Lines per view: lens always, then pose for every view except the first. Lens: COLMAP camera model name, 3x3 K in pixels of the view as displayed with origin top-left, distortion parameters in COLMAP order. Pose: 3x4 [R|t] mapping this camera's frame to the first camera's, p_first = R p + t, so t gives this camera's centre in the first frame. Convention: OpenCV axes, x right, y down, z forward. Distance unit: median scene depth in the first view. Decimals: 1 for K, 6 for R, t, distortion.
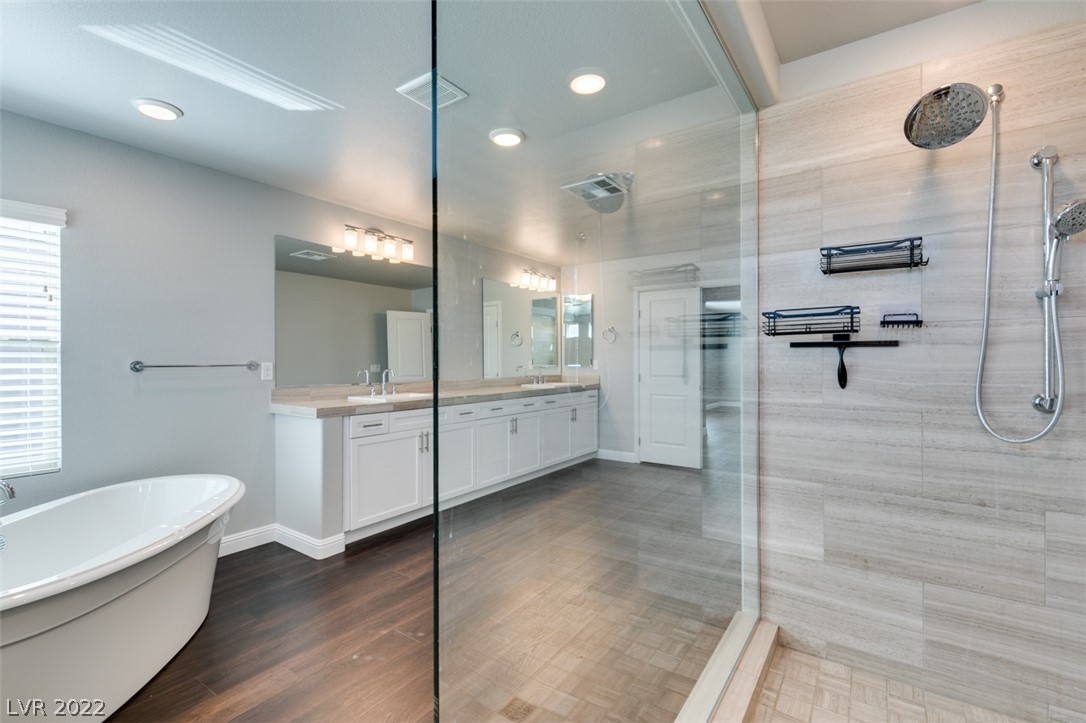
lens RADIAL K [[481.4, 0, 542.1], [0, 481.4, 362.3], [0, 0, 1]] dist [0.000159, -0.000001]
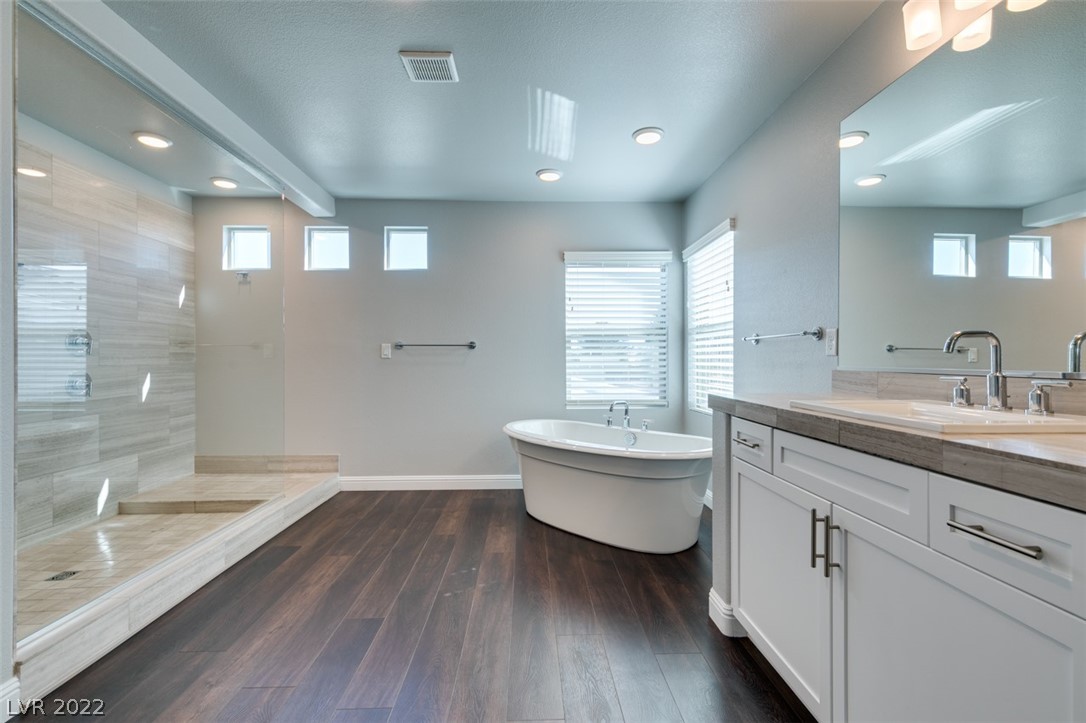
lens RADIAL K [[481.4, 0, 543.8], [0, 481.4, 360.9], [0, 0, 1]] dist [0.000159, -0.000001]
pose [[-0.799815, 0.002247, -0.600243, 0.175015], [0.000951, 0.999996, 0.002475, 0.058050], [0.600246, 0.001408, -0.799814, 1.733457]]
